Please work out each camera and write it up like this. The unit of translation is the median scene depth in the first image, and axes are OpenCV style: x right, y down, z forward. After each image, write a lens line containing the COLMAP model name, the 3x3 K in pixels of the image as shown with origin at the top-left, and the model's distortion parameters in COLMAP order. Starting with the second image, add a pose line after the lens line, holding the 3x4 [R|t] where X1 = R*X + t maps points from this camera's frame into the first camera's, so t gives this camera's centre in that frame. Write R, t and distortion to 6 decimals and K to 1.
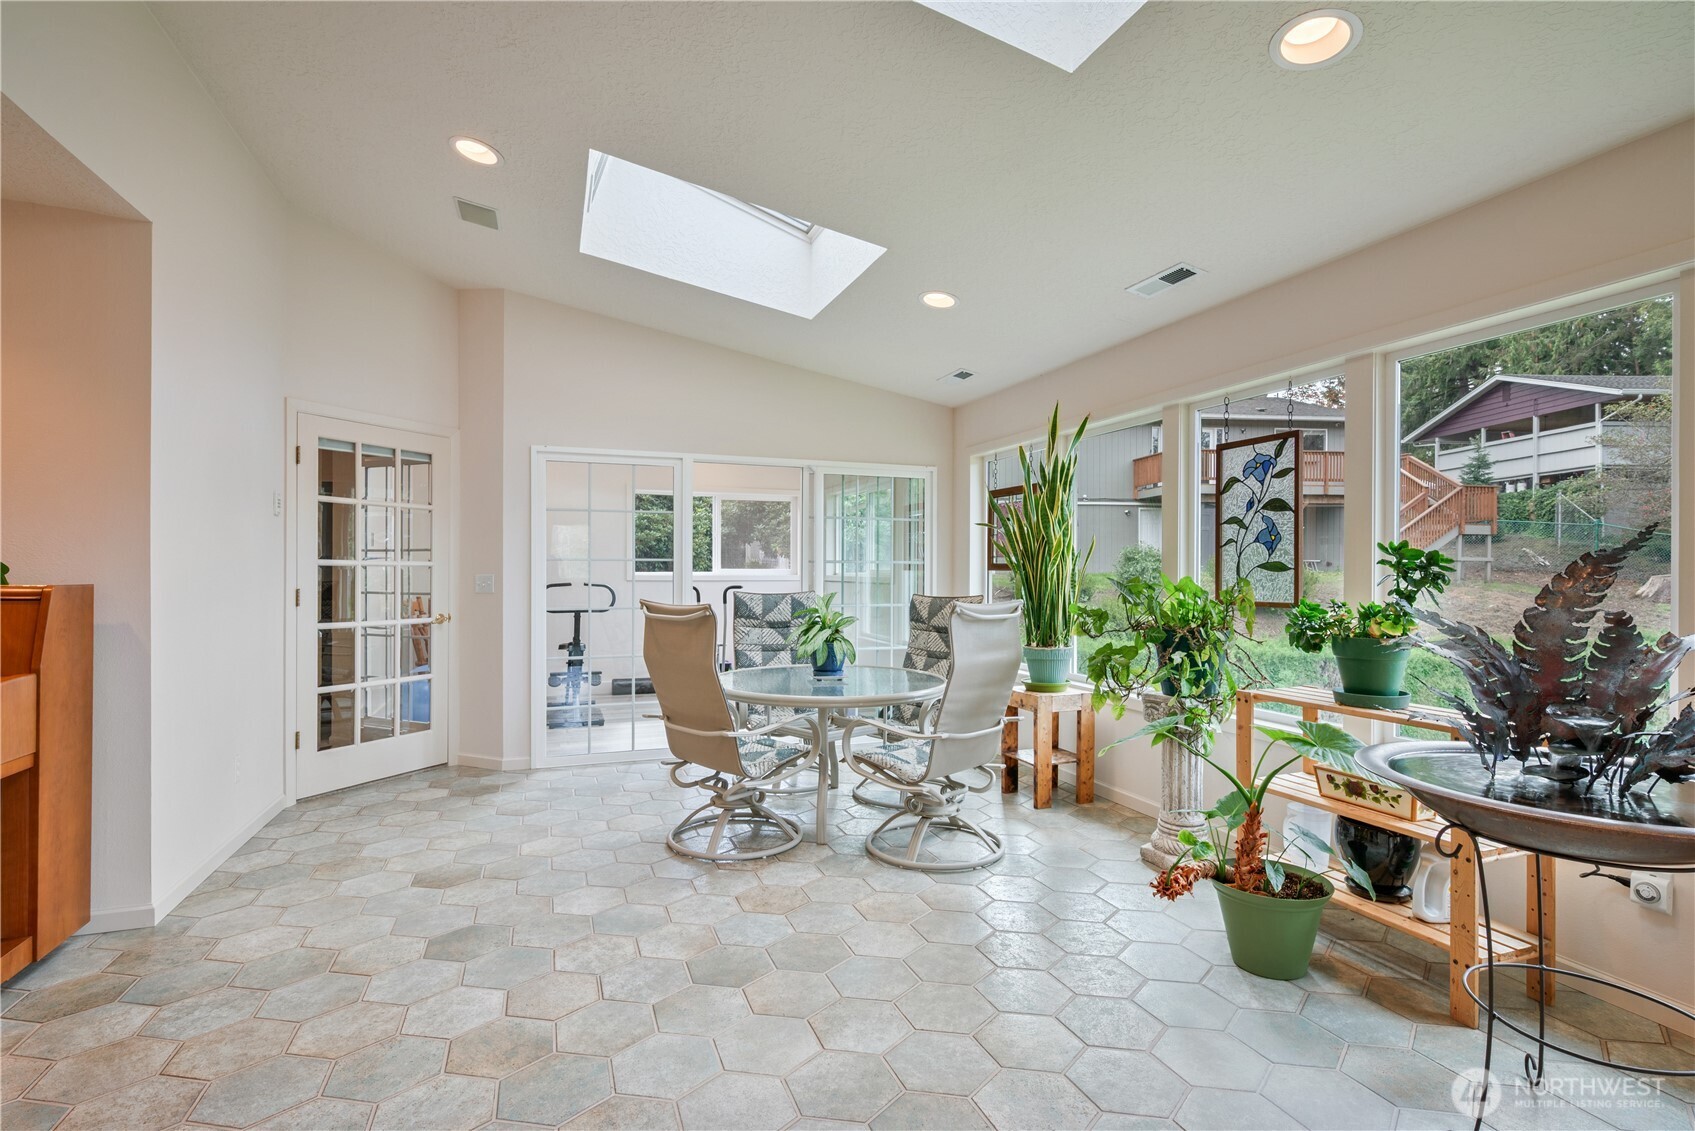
lens RADIAL K [[823.1, 0, 802.8], [0, 823.1, 557.4], [0, 0, 1]] dist [0.014097, -0.000375]
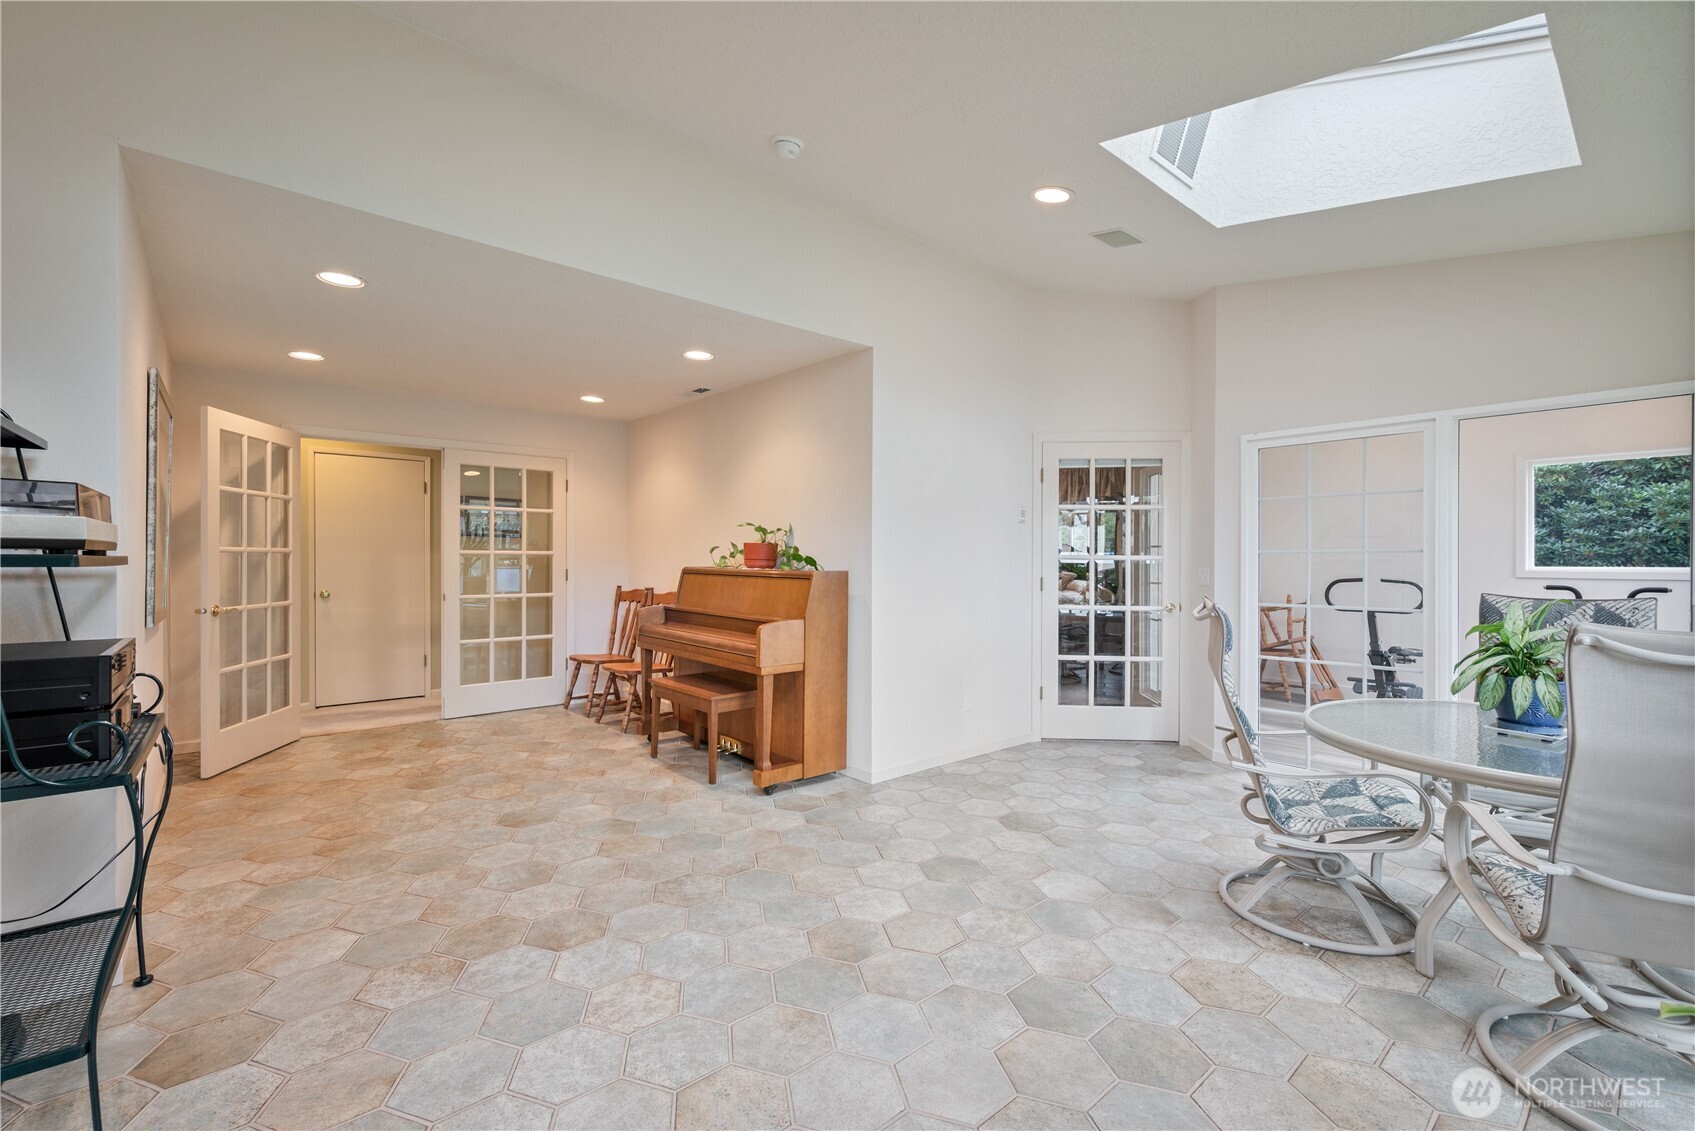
lens RADIAL K [[709.8, 0, 847.6], [0, 709.8, 551.9], [0, 0, 1]] dist [-0.001270, 0.000663]
pose [[0.376022, -0.014086, -0.926504, 0.437057], [0.012178, 0.999873, -0.010259, 0.007316], [0.926531, -0.007426, 0.376146, 0.403396]]
